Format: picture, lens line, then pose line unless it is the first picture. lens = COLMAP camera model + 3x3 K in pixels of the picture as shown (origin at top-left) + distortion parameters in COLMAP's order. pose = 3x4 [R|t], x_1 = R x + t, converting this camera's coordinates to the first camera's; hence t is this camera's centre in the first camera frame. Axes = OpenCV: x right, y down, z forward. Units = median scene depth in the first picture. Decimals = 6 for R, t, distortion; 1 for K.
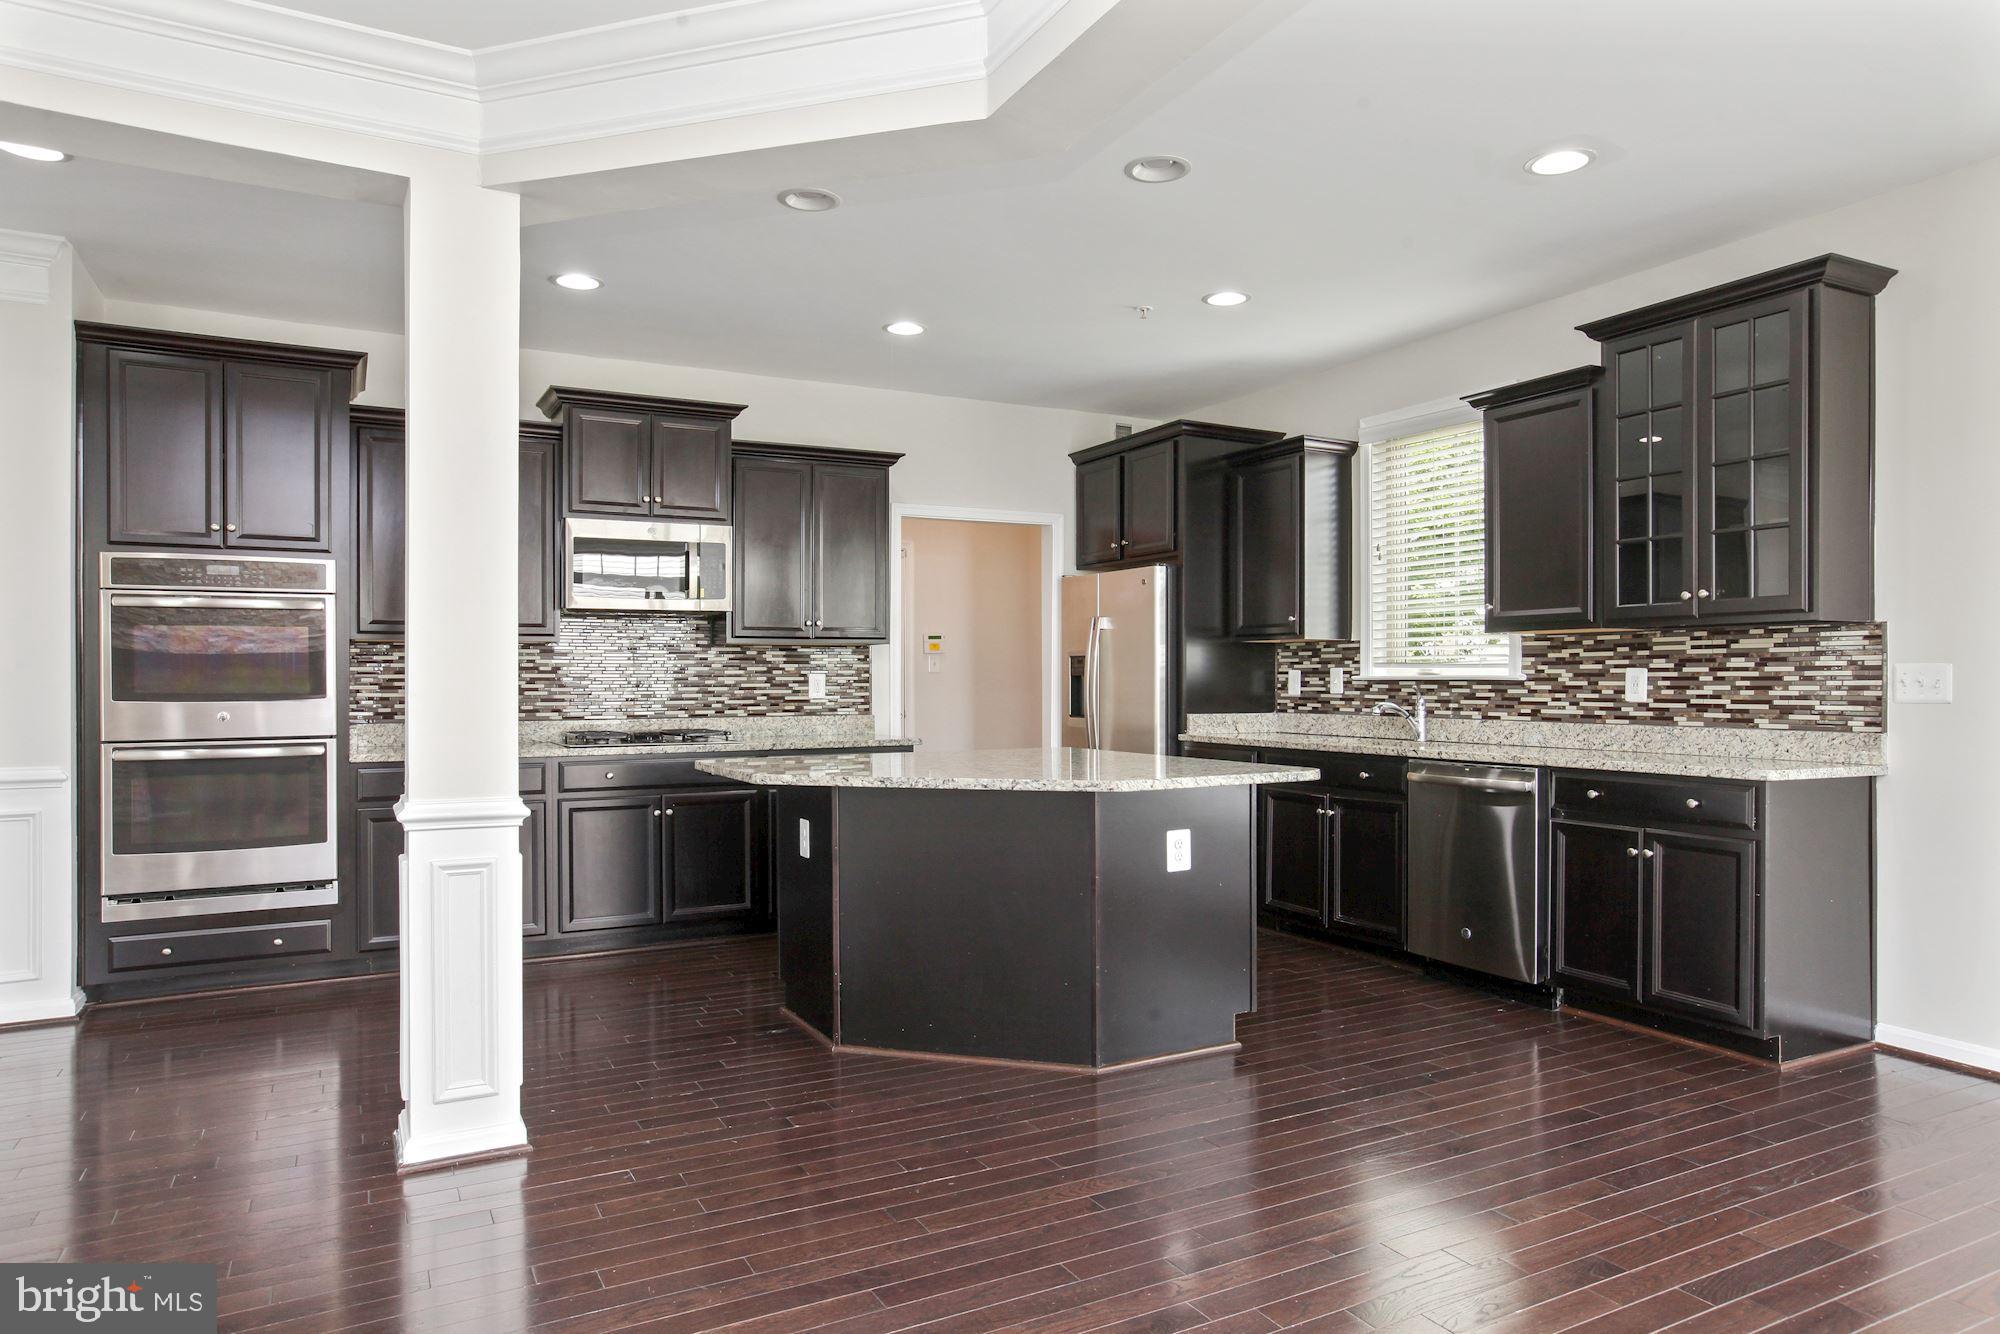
lens RADIAL K [[1237.5, 0, 1005.0], [0, 1237.5, 682.4], [0, 0, 1]] dist [-0.032694, 0.041105]
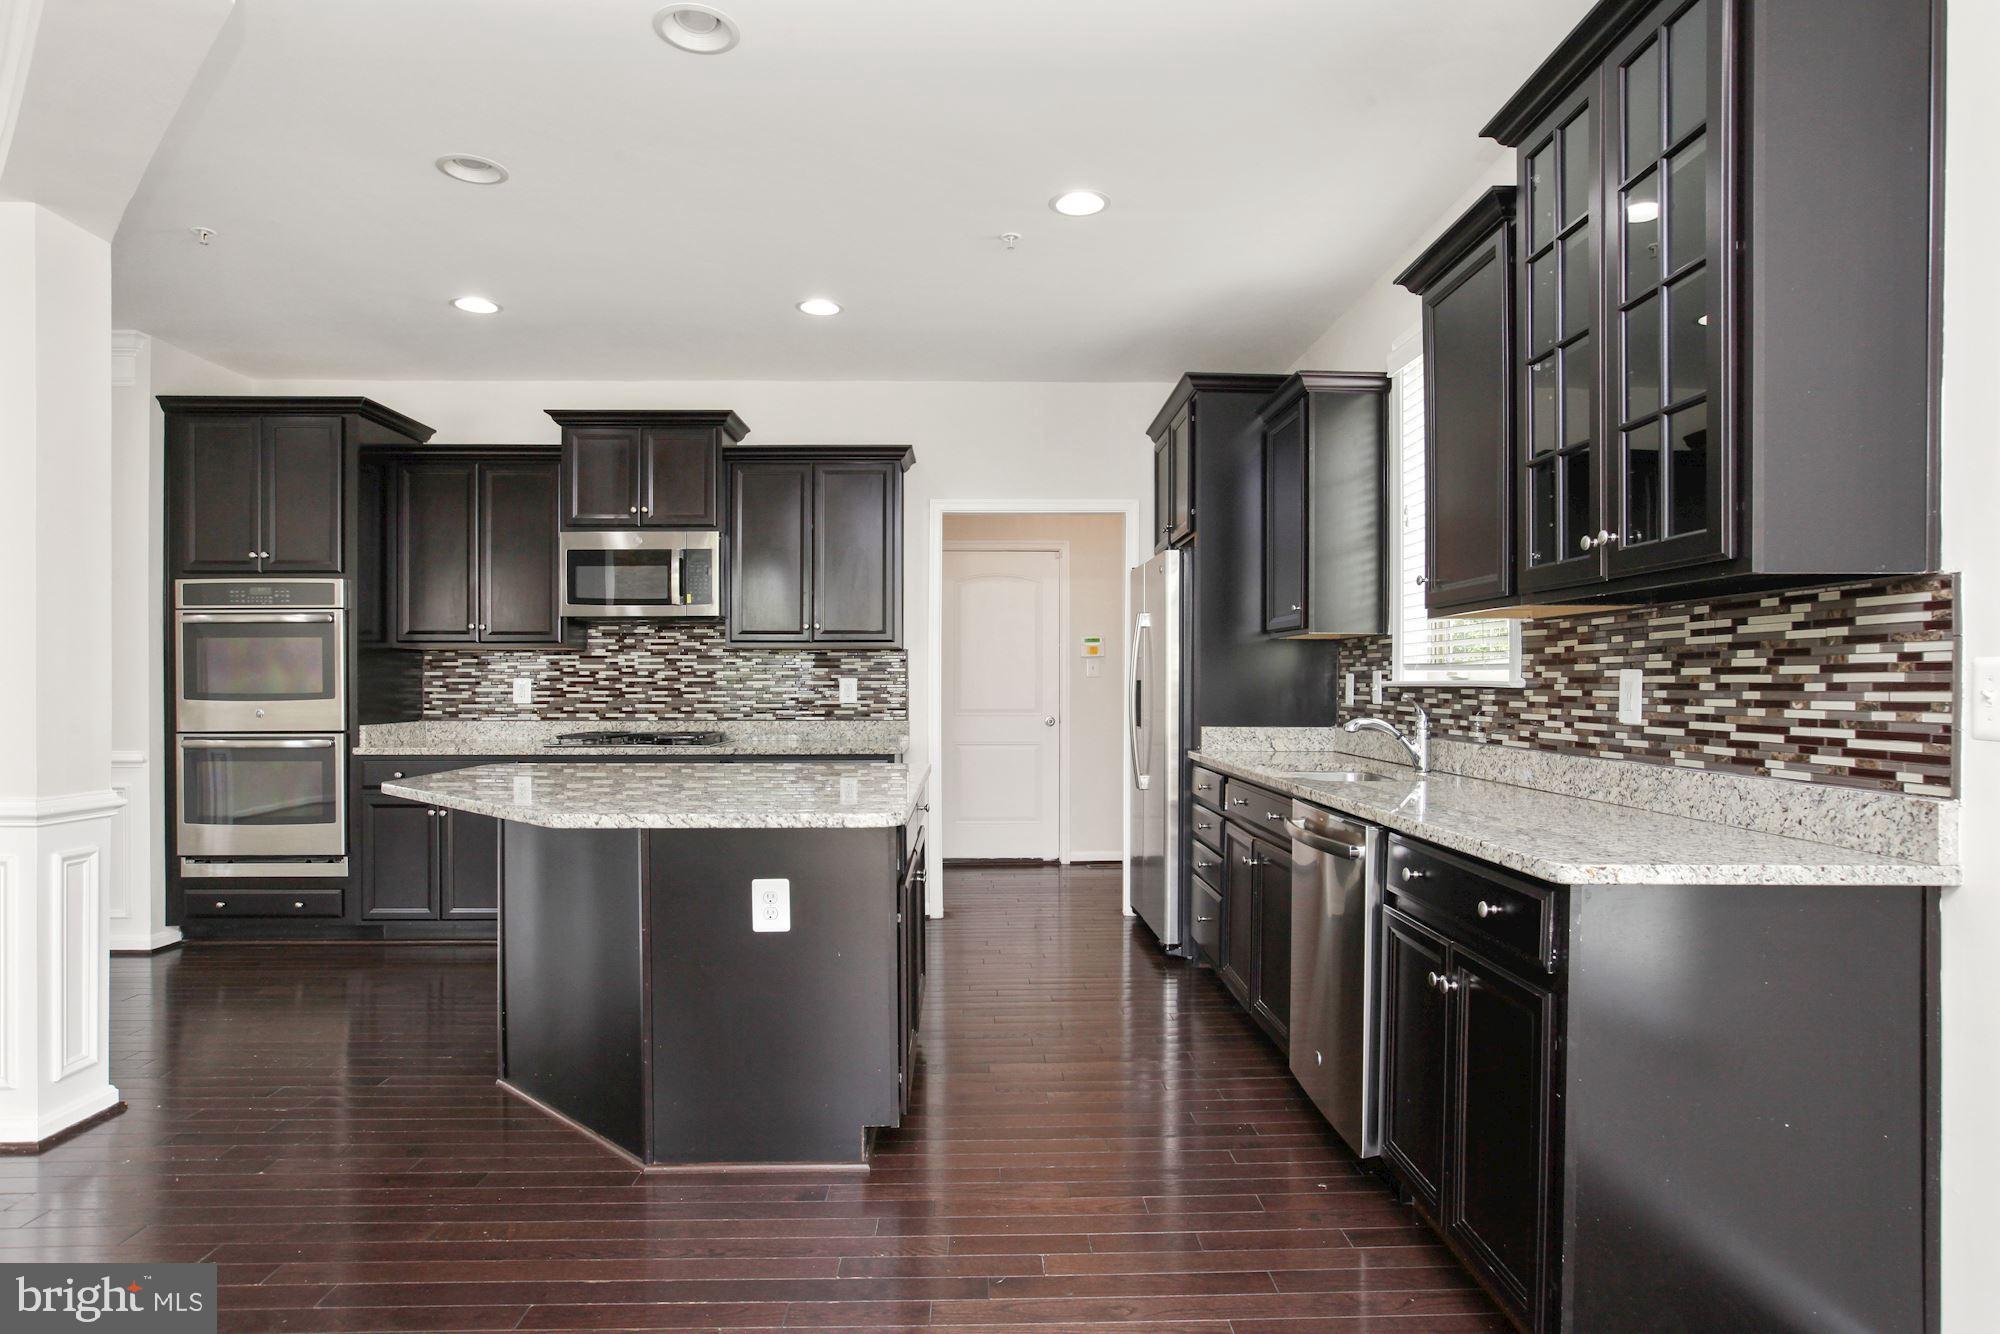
lens RADIAL K [[1104.7, 0, 1003.0], [0, 1104.7, 684.9], [0, 0, 1]] dist [-0.035008, 0.022875]
pose [[0.892253, 0.003285, -0.451523, 0.461763], [-0.003660, 0.999993, 0.000043, -0.002529], [0.451520, 0.001614, 0.892259, 0.355315]]
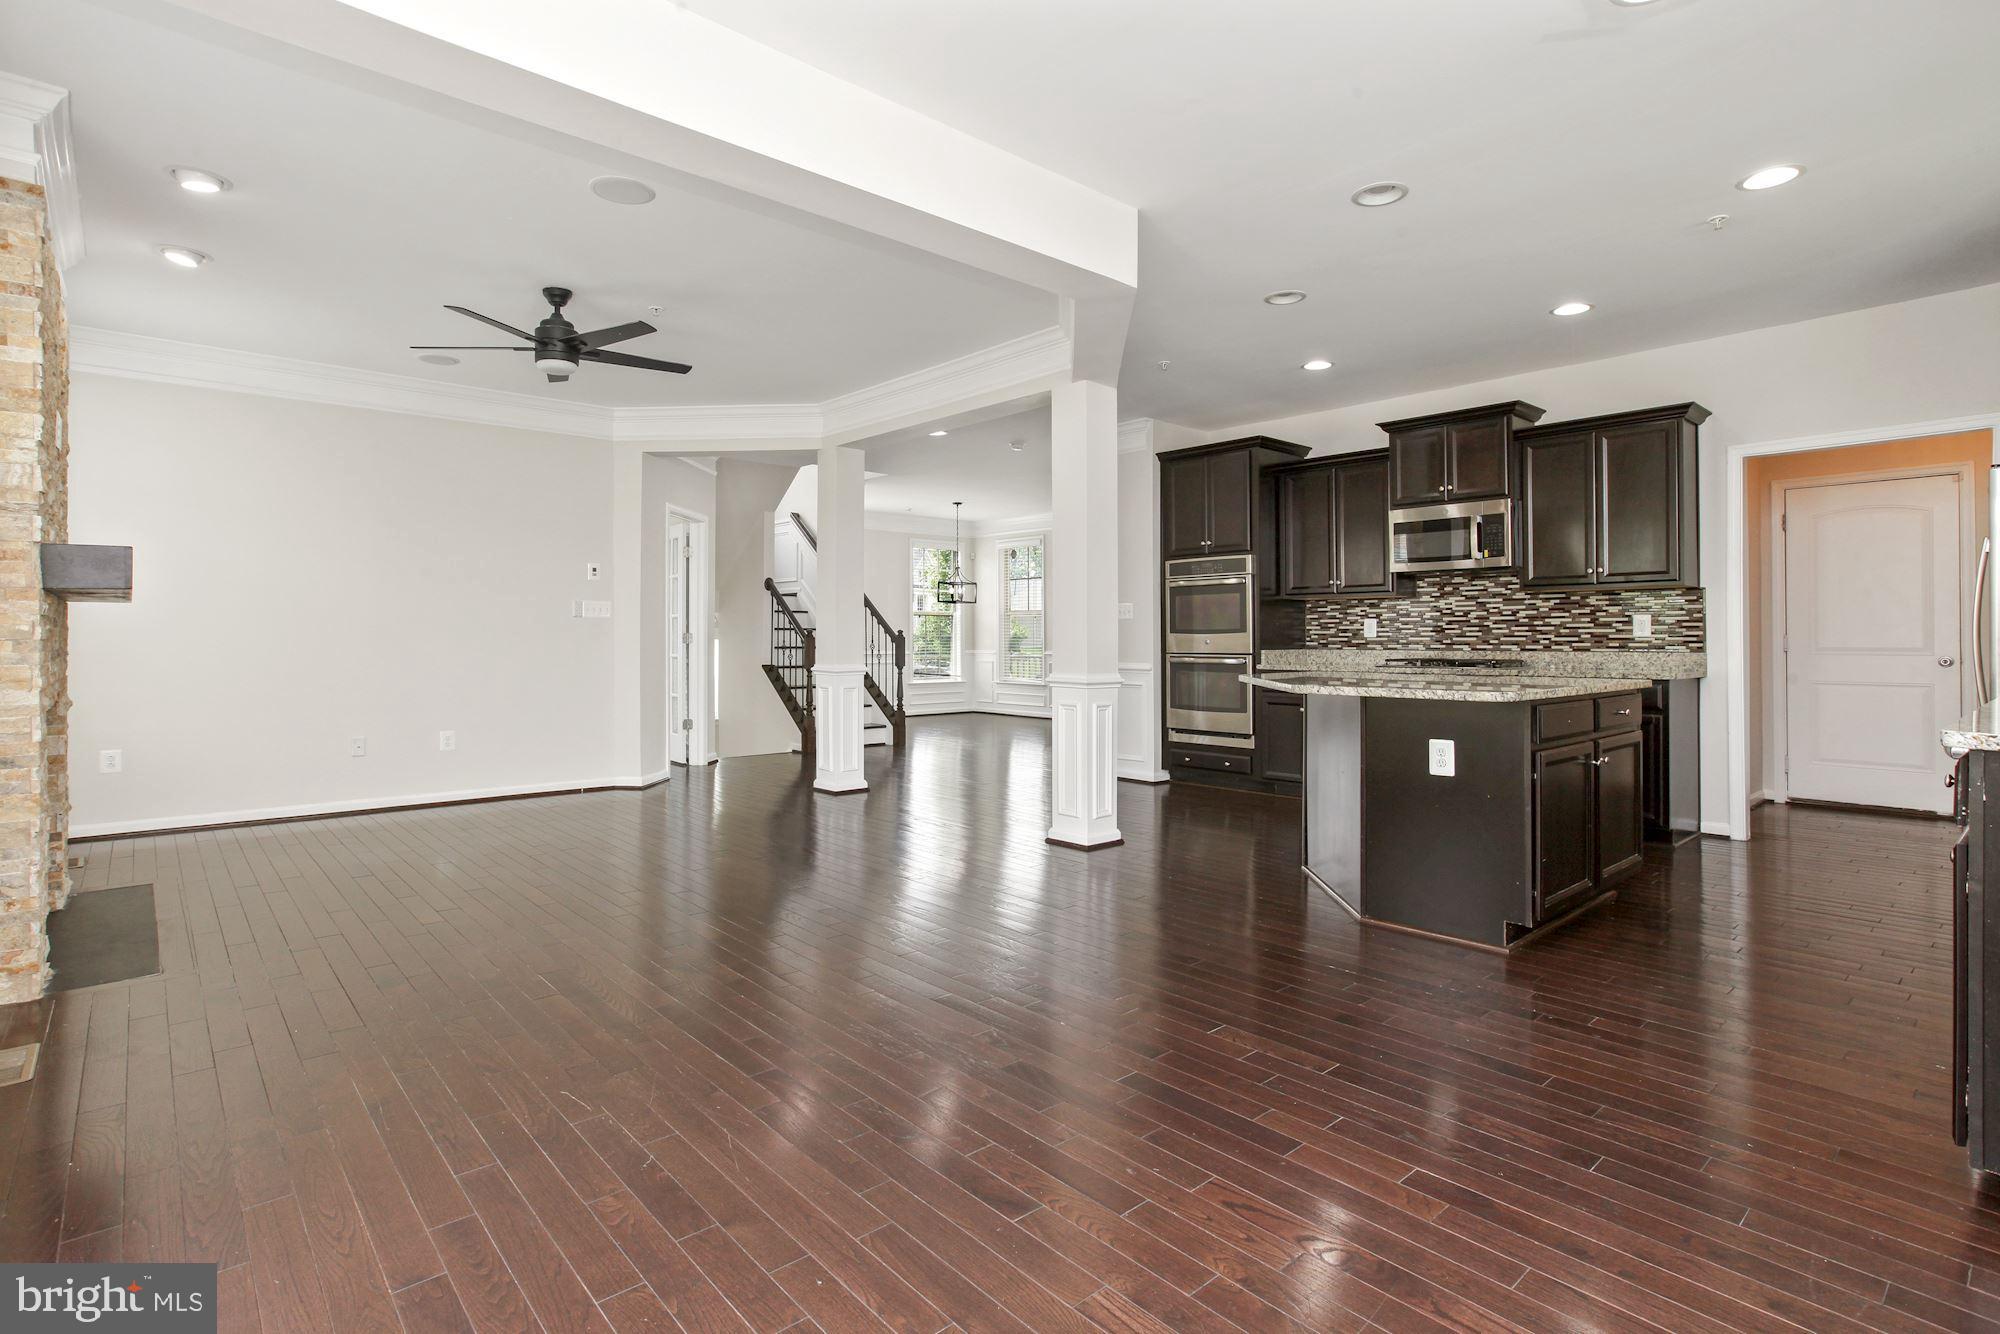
lens RADIAL K [[988.7, 0, 1009.7], [0, 988.7, 631.4], [0, 0, 1]] dist [-0.001446, -0.000198]
pose [[0.245105, -0.003493, -0.969490, 0.741881], [-0.004192, 0.999980, -0.004663, 0.019064], [0.969487, 0.005207, 0.245086, 0.302863]]
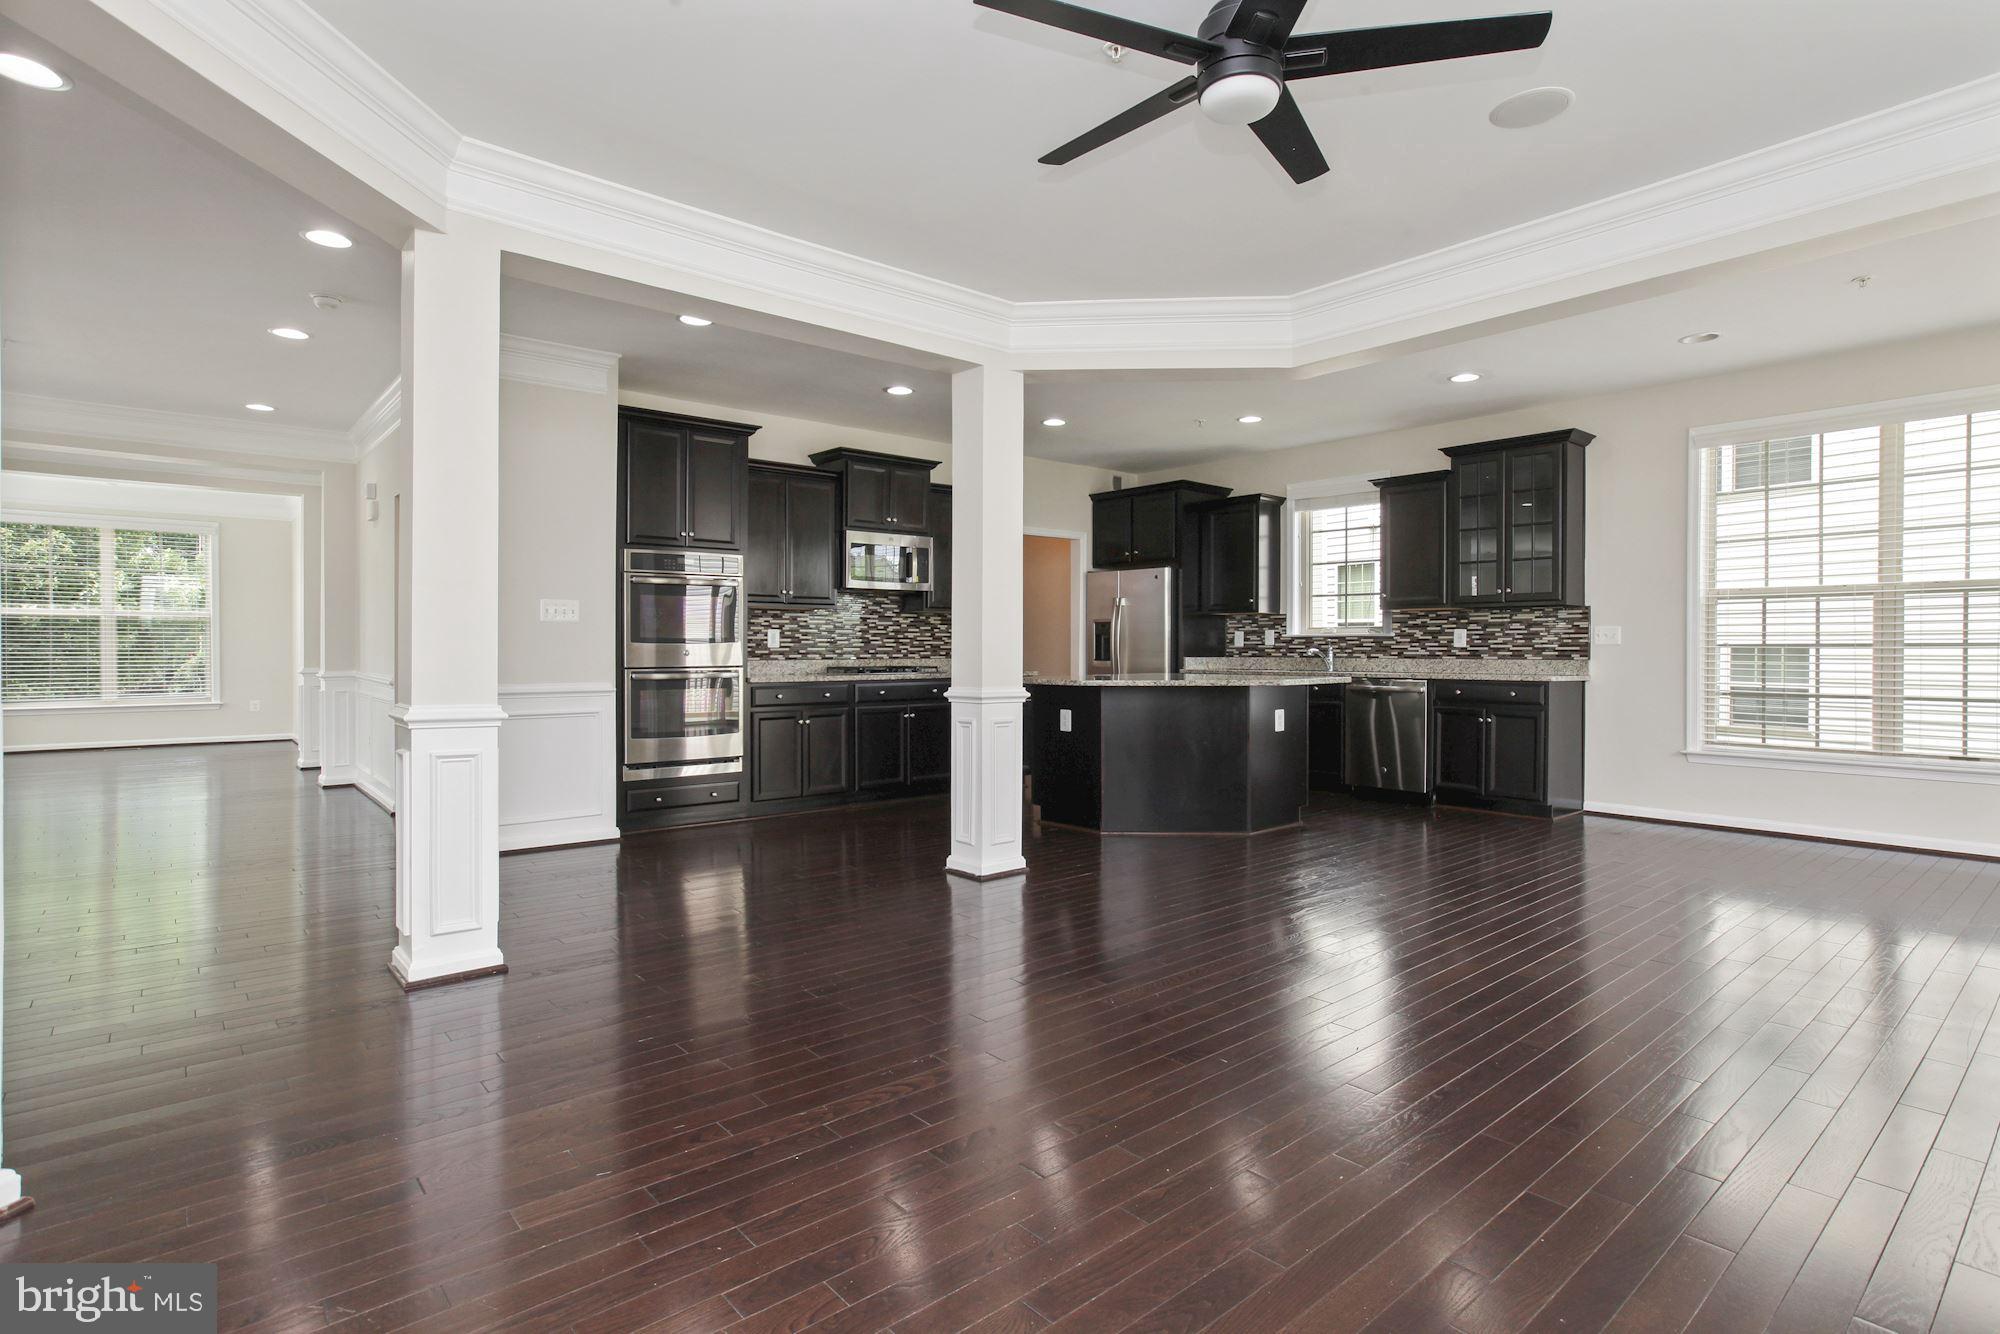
lens RADIAL K [[1013.6, 0, 999.6], [0, 1013.6, 655.7], [0, 0, 1]] dist [-0.019005, 0.000408]
pose [[0.976094, 0.001518, 0.217345, -0.493888], [-0.002404, 0.999990, 0.003813, 0.023899], [-0.217337, -0.004244, 0.976087, -0.345138]]
